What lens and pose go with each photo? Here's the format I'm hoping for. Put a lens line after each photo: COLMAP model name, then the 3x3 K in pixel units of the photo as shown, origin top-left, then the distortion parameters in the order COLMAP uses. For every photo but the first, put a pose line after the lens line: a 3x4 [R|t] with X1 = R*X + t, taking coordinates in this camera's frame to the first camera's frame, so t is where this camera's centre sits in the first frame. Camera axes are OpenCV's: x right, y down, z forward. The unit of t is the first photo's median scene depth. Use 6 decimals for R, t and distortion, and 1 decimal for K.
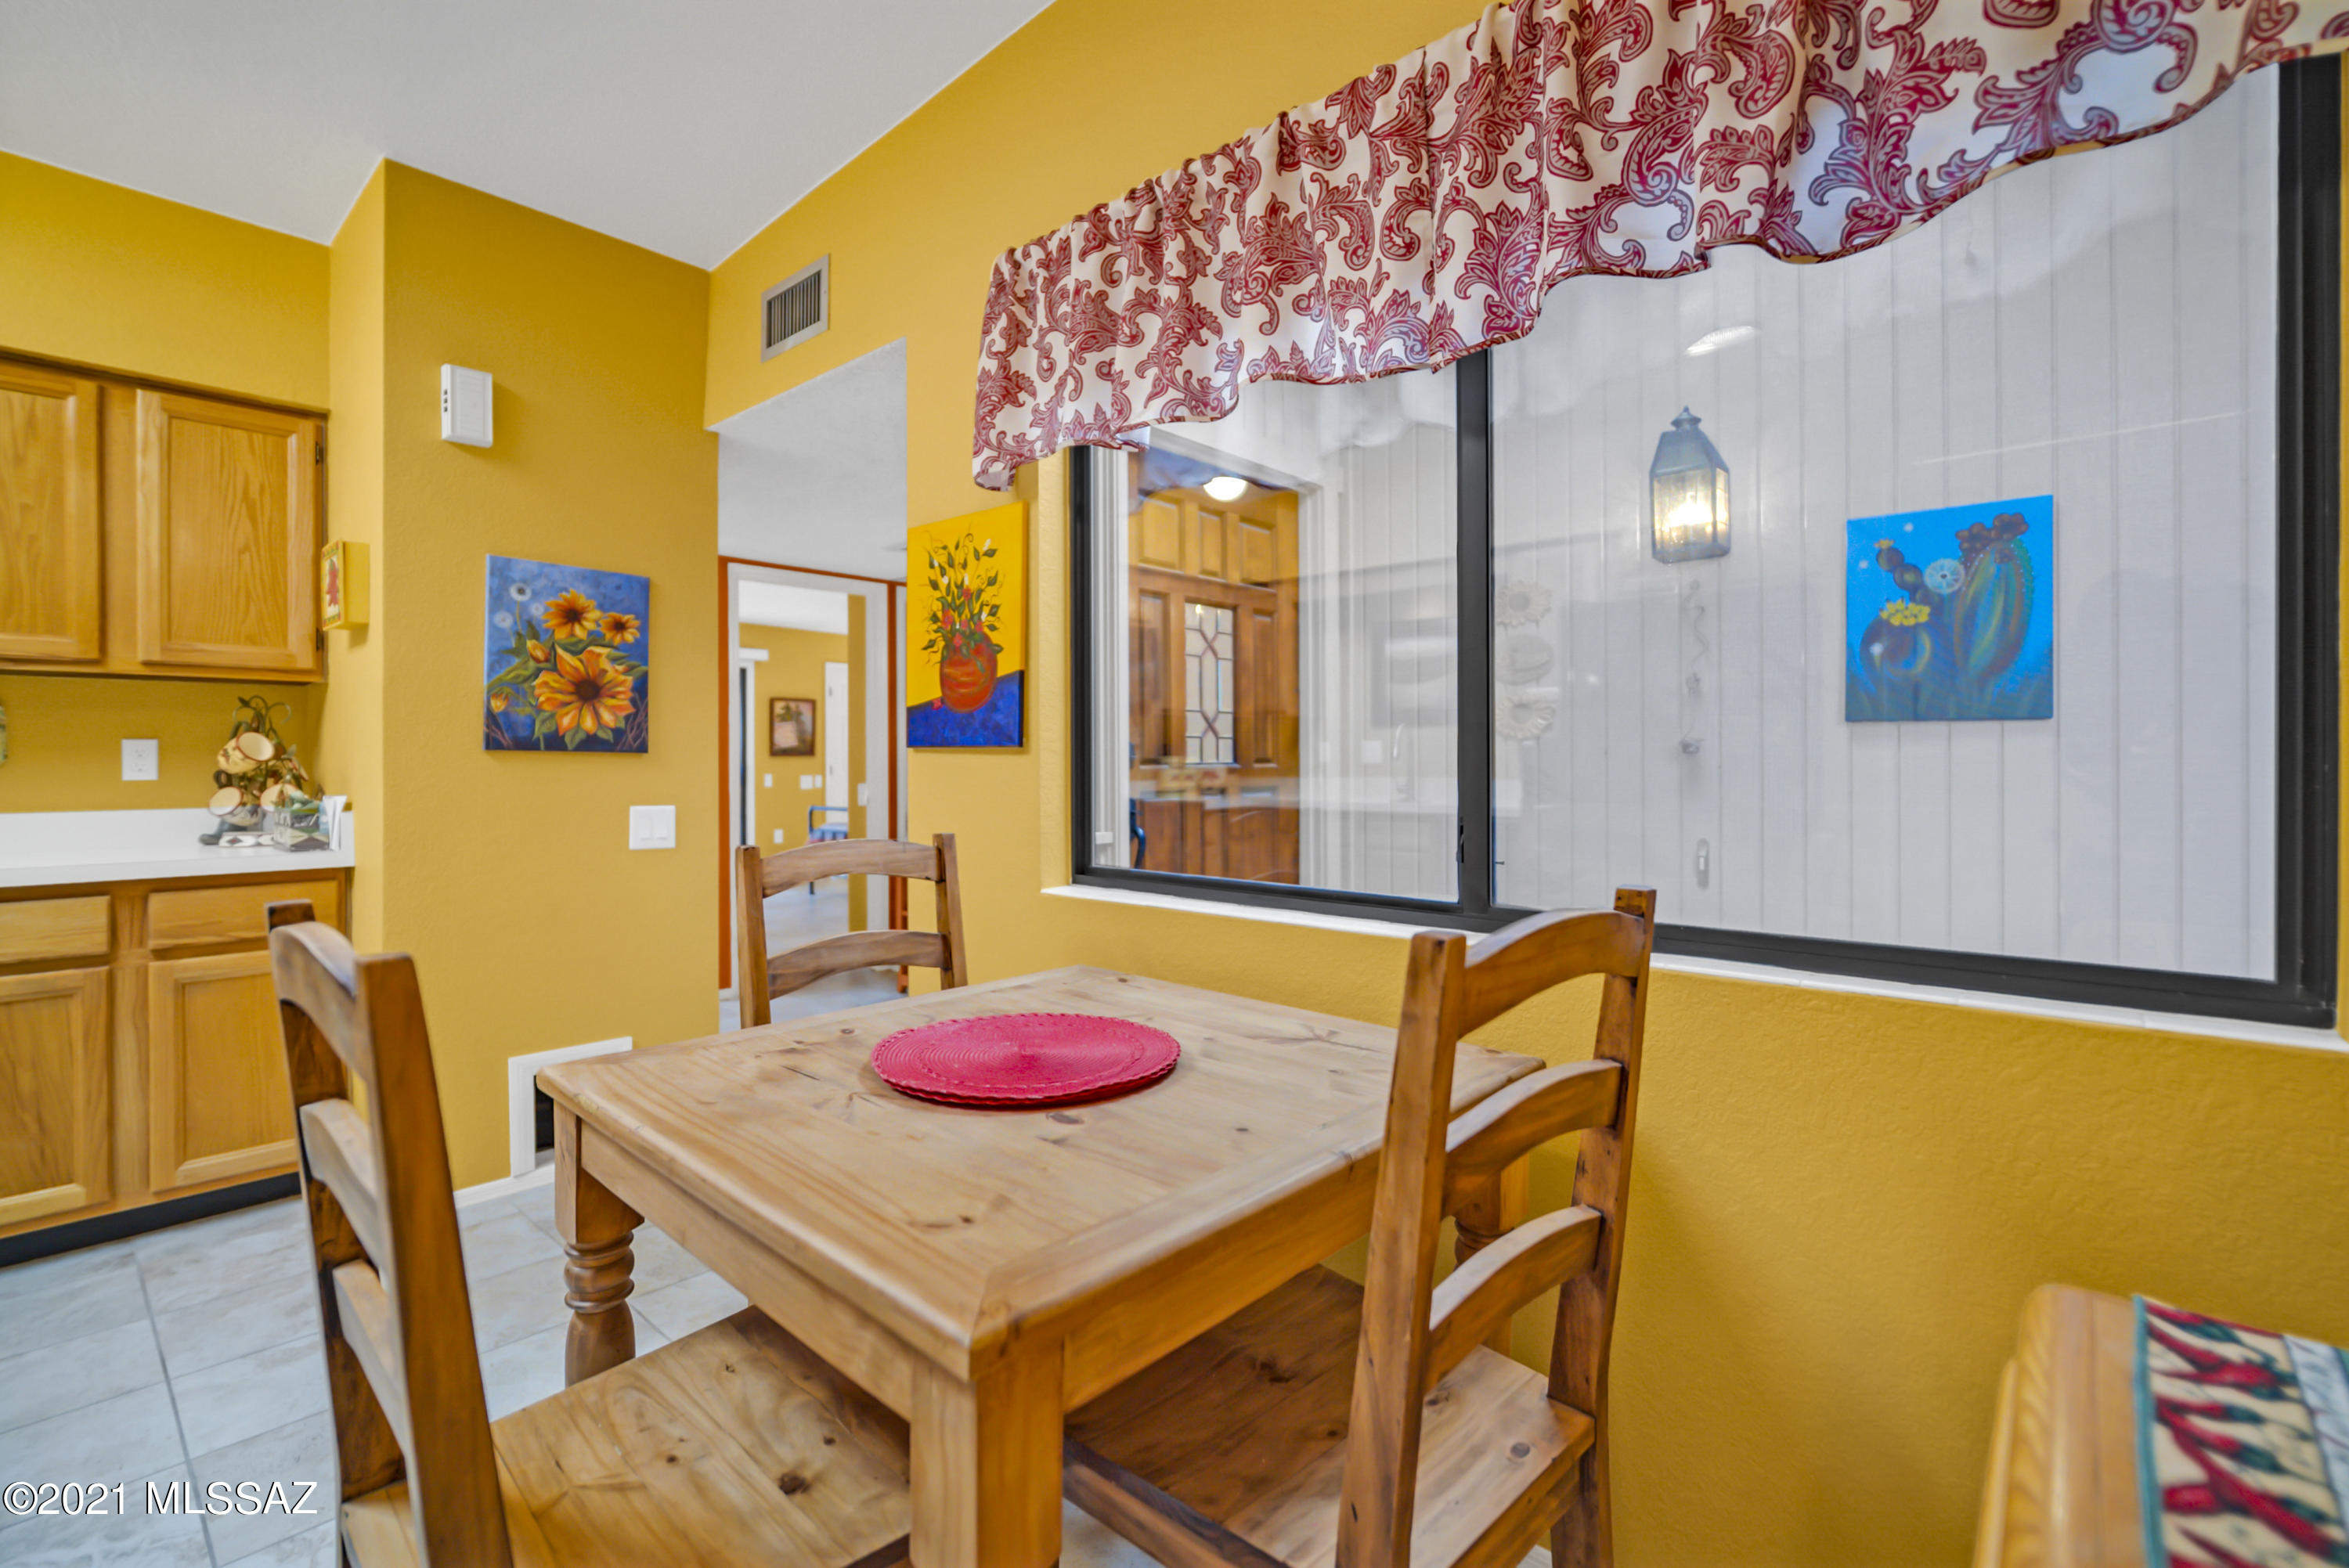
lens RADIAL K [[1023.8, 0, 1173.1], [0, 1023.8, 765.0], [0, 0, 1]] dist [0.000086, 0.000130]
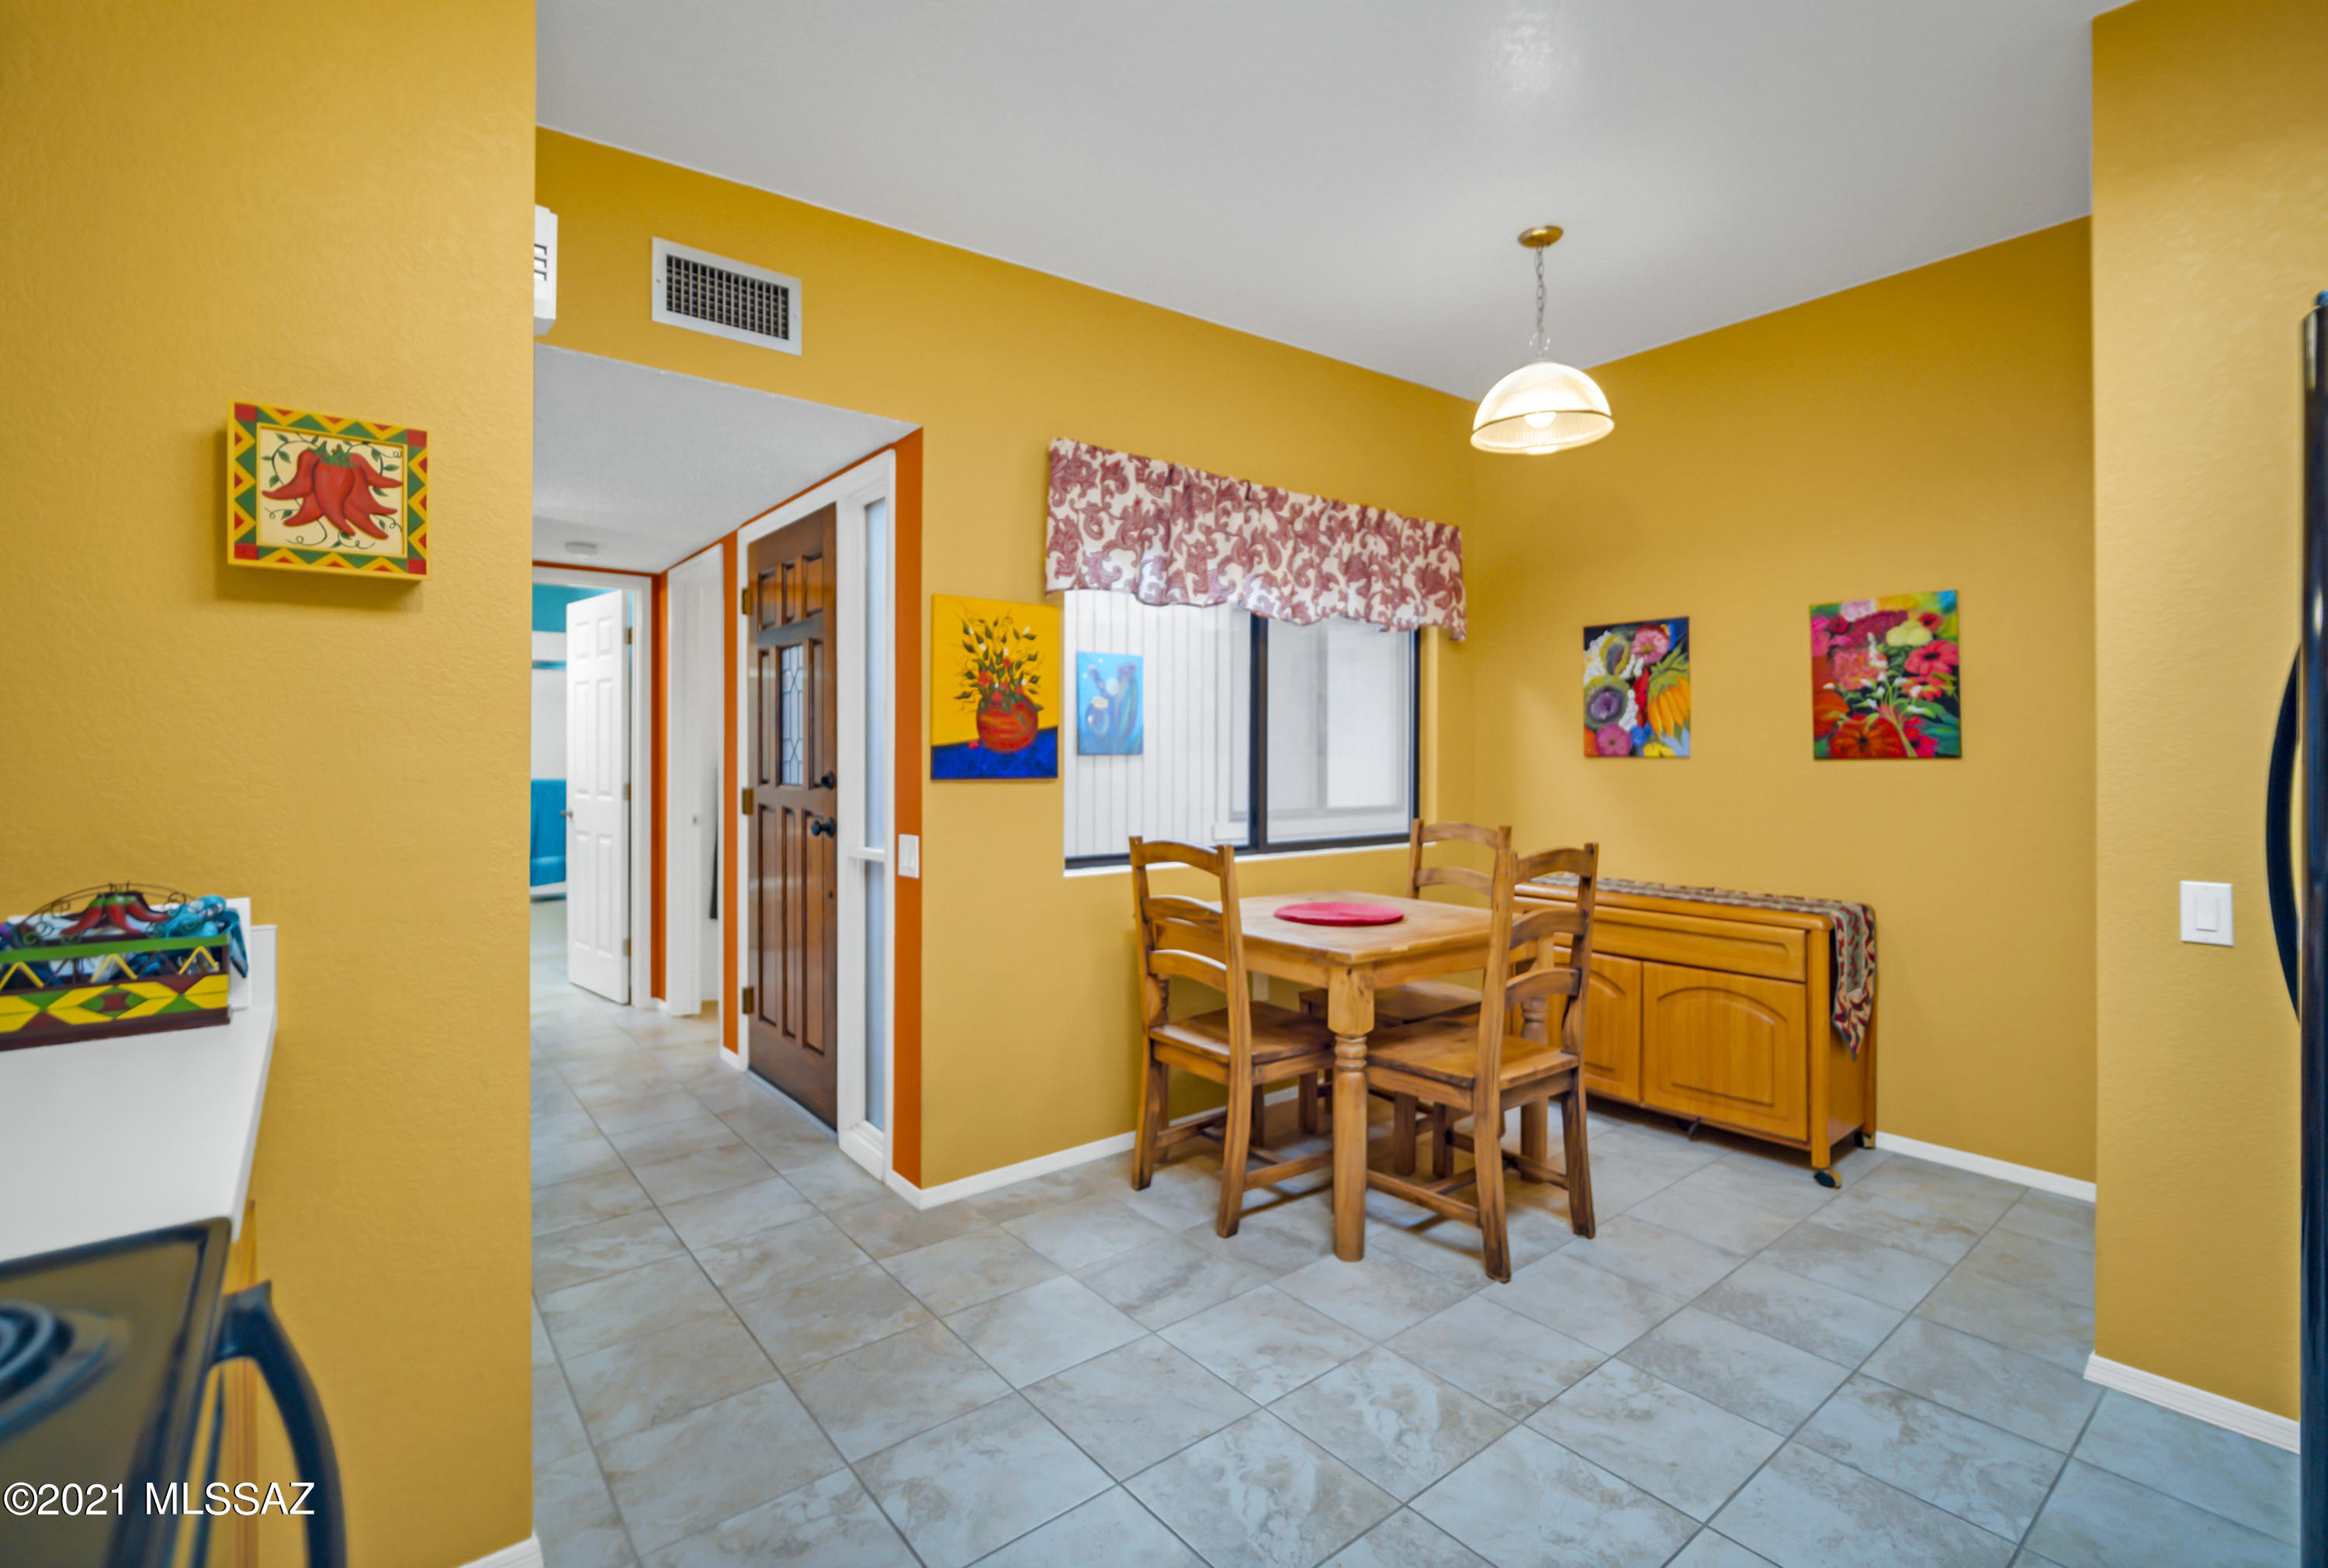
lens RADIAL K [[1067.1, 0, 1167.6], [0, 1067.1, 768.6], [0, 0, 1]] dist [0.000354, 0.000002]
pose [[0.170208, -0.013326, 0.985318, -1.491738], [0.000629, 0.999910, 0.013415, -0.047978], [-0.985408, -0.001664, 0.170201, 0.552266]]
